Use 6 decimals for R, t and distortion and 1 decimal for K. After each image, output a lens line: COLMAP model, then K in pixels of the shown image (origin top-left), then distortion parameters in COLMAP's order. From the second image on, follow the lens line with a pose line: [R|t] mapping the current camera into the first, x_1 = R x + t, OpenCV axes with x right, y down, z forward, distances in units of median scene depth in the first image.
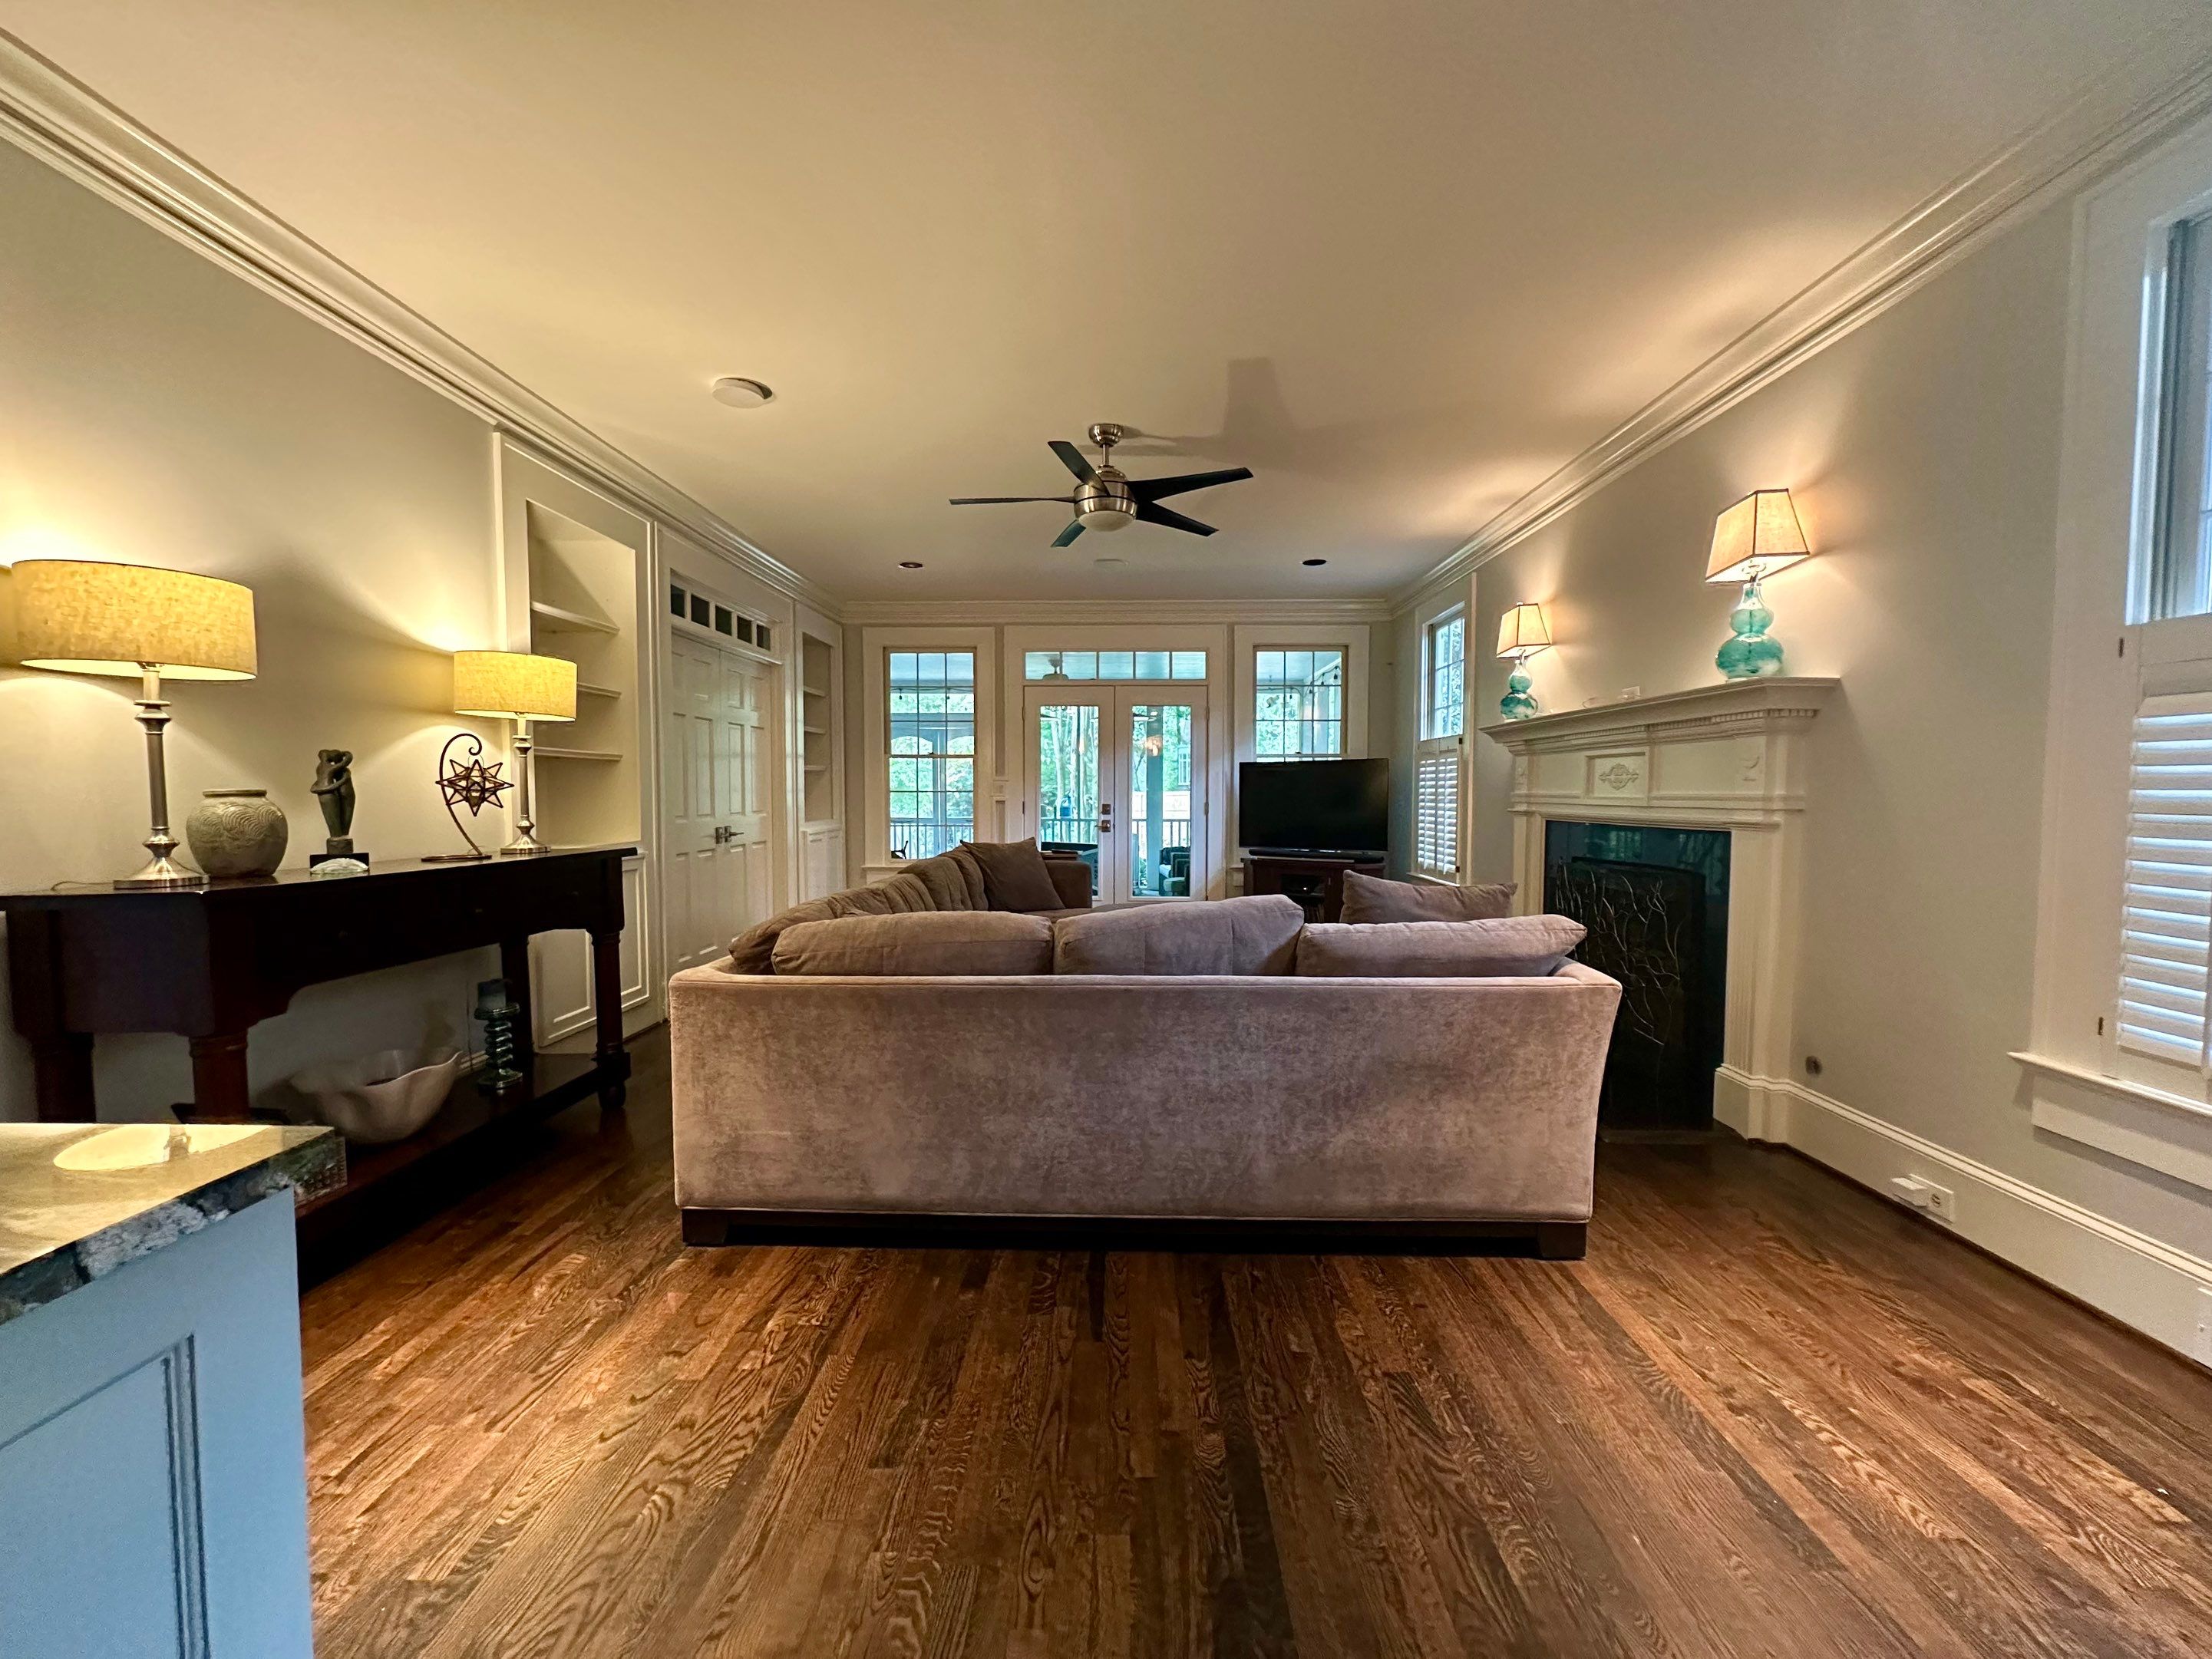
lens RADIAL K [[887.2, 0, 1099.9], [0, 887.2, 831.9], [0, 0, 1]] dist [-0.003796, 0.000197]
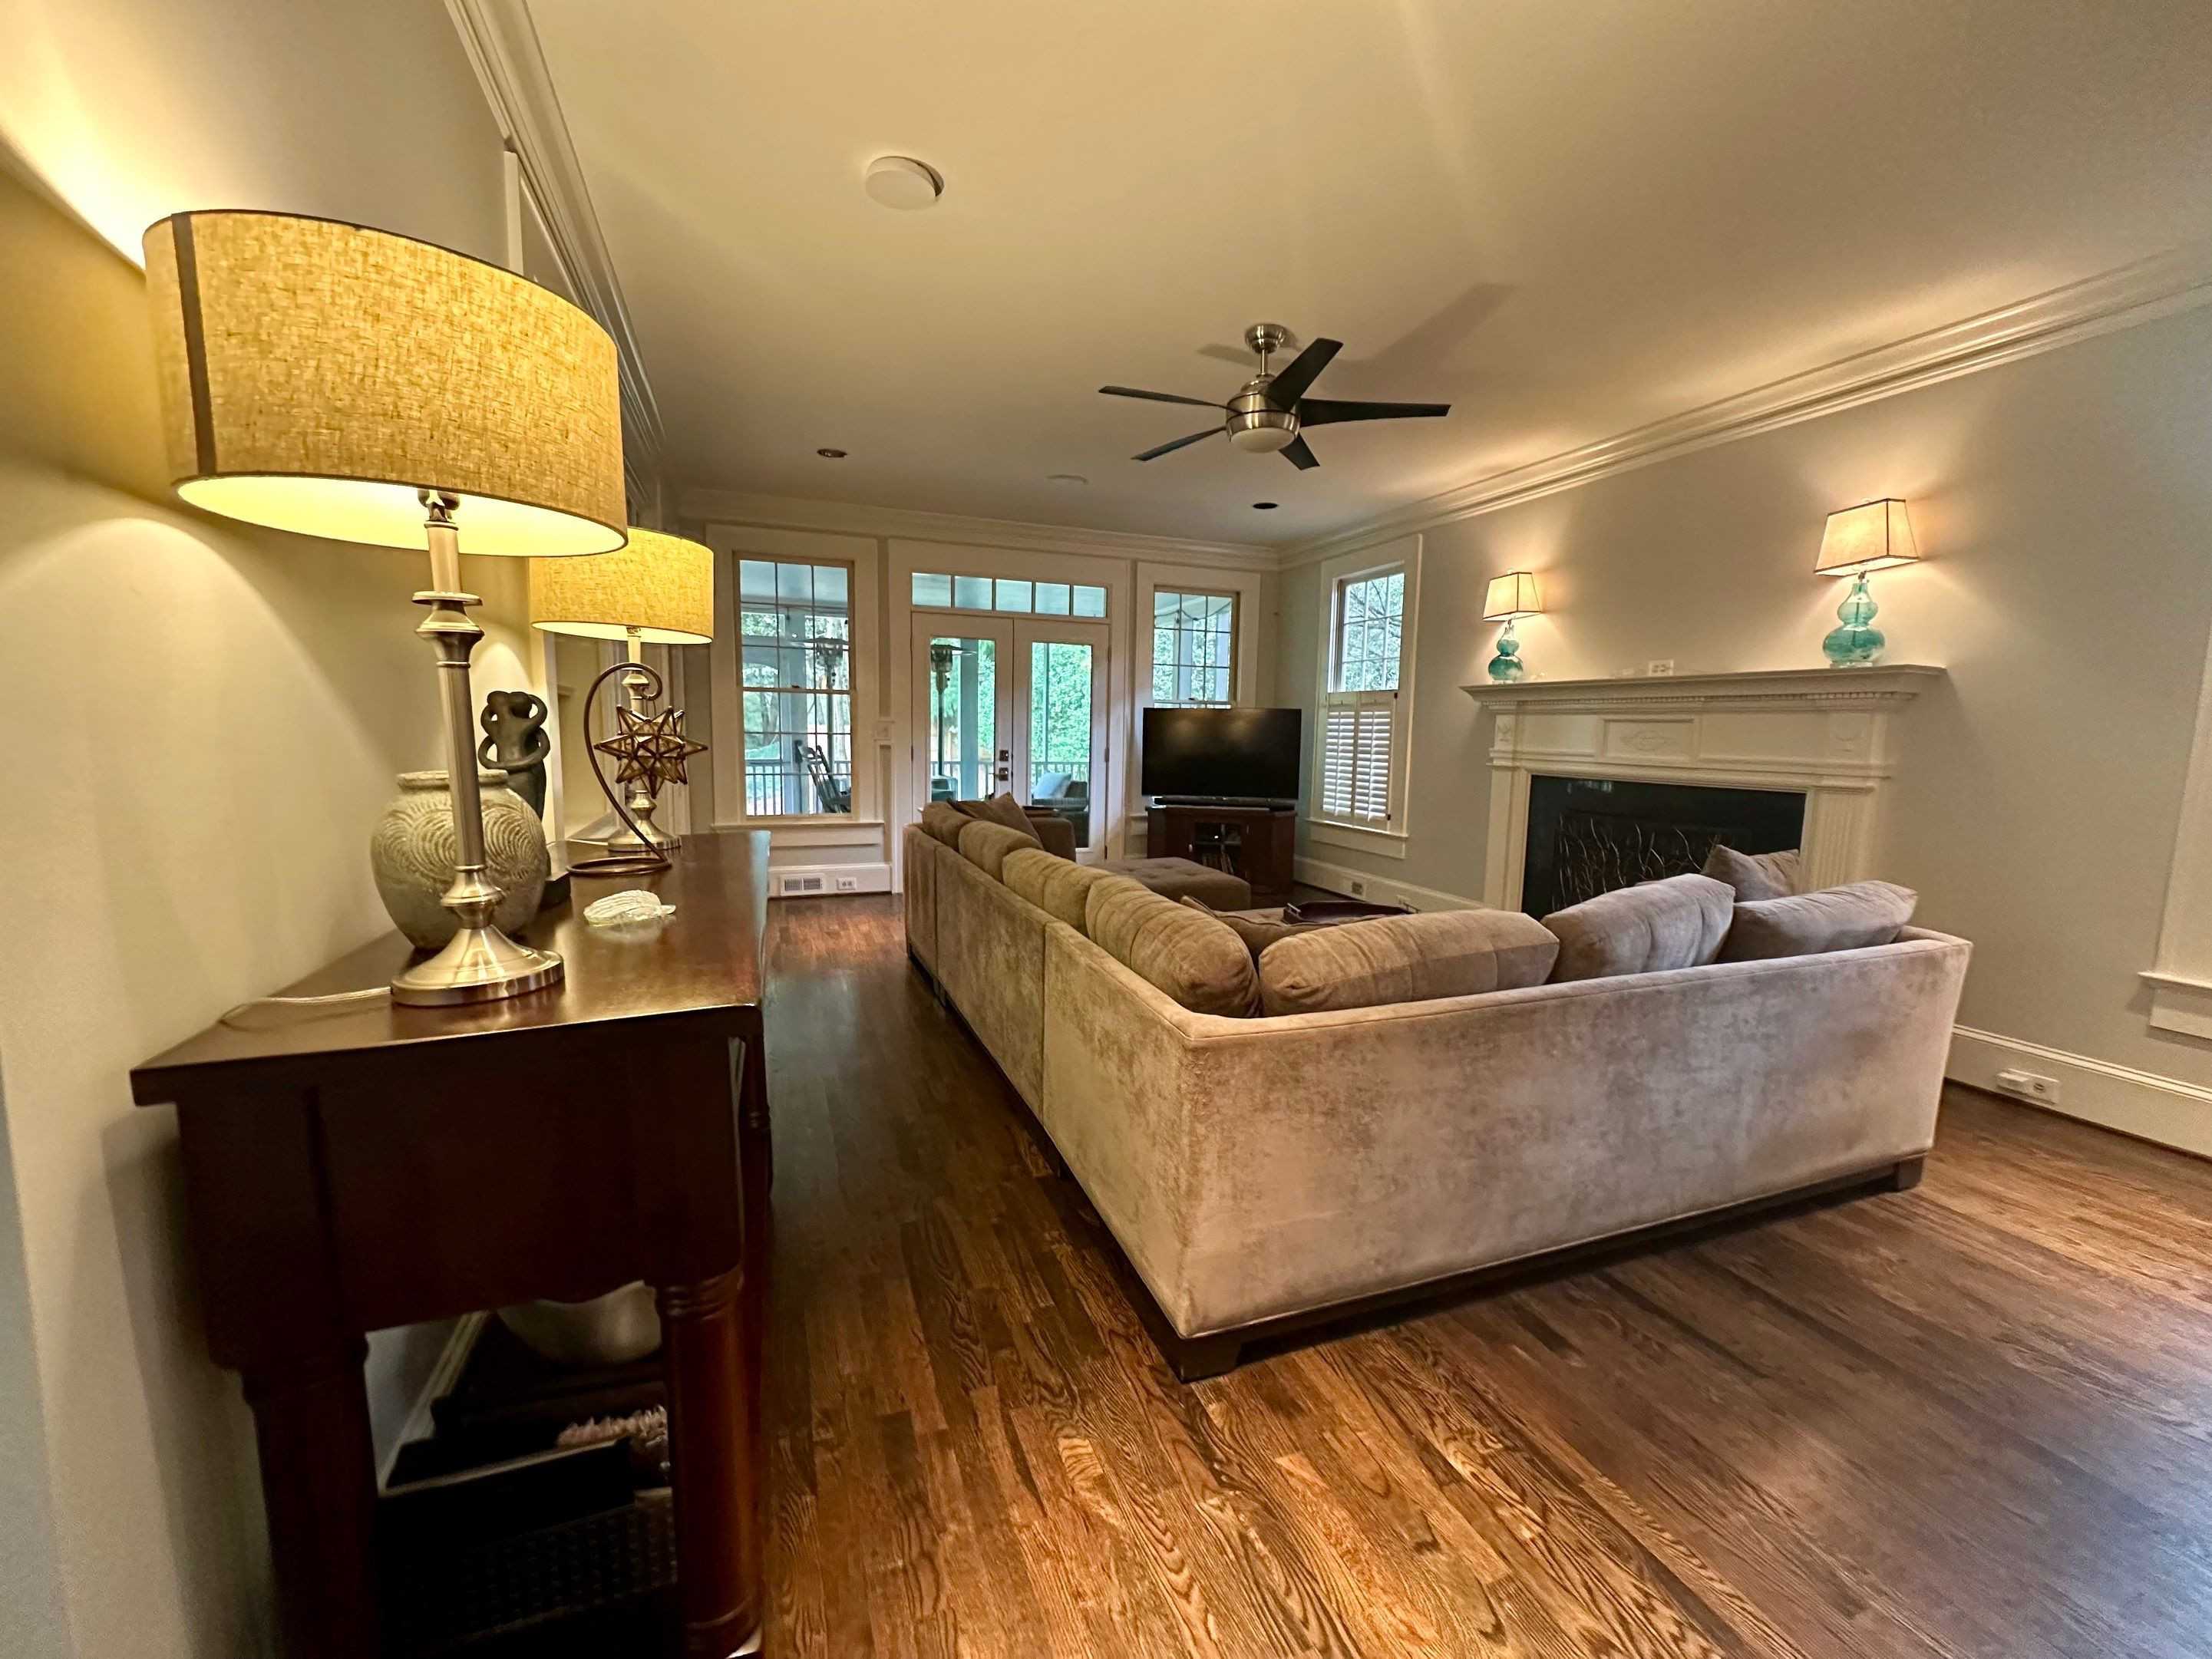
lens RADIAL K [[887.2, 0, 1107.7], [0, 887.2, 832.7], [0, 0, 1]] dist [-0.003796, 0.000197]
pose [[0.923898, -0.029236, 0.381520, -0.631347], [0.000370, 0.997145, 0.075516, -0.039719], [-0.382639, -0.069628, 0.921271, 0.294408]]
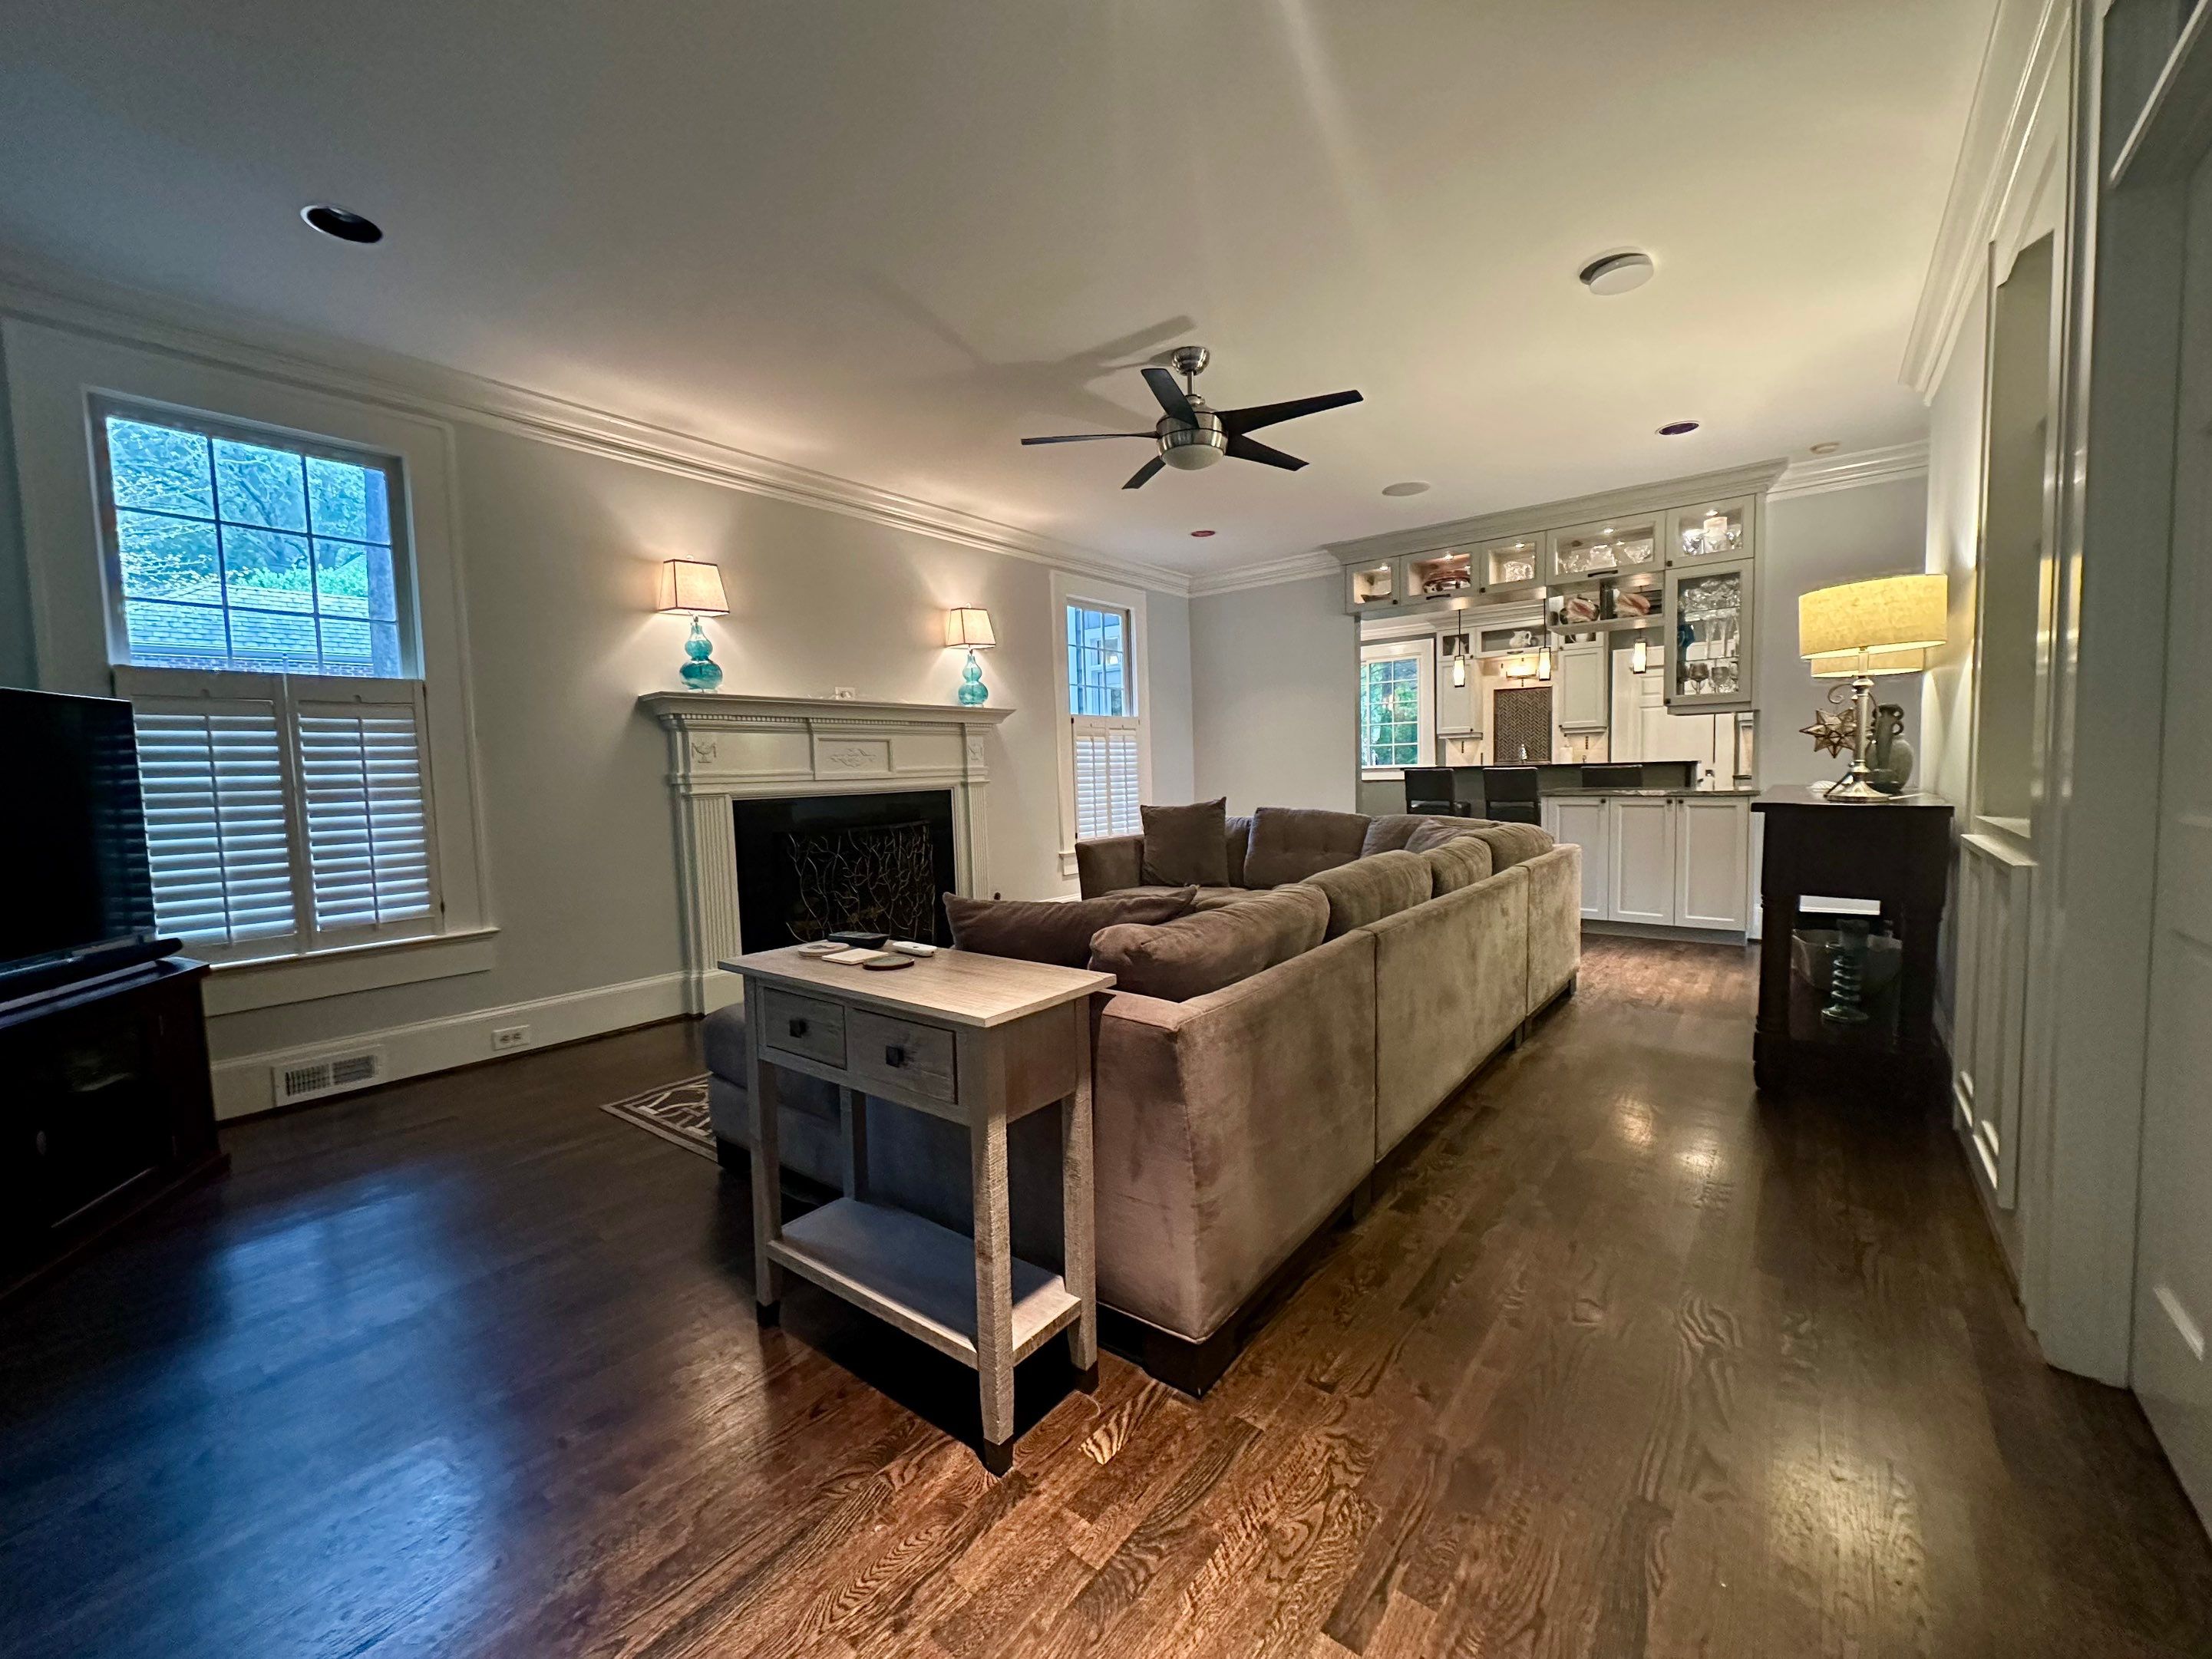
lens RADIAL K [[887.2, 0, 1108.3], [0, 887.2, 825.6], [0, 0, 1]] dist [-0.003796, 0.000197]
pose [[-0.804703, -0.028909, 0.592973, -0.624774], [0.044619, 0.993044, 0.108964, -0.115468], [-0.591998, 0.114141, -0.797816, 2.415171]]
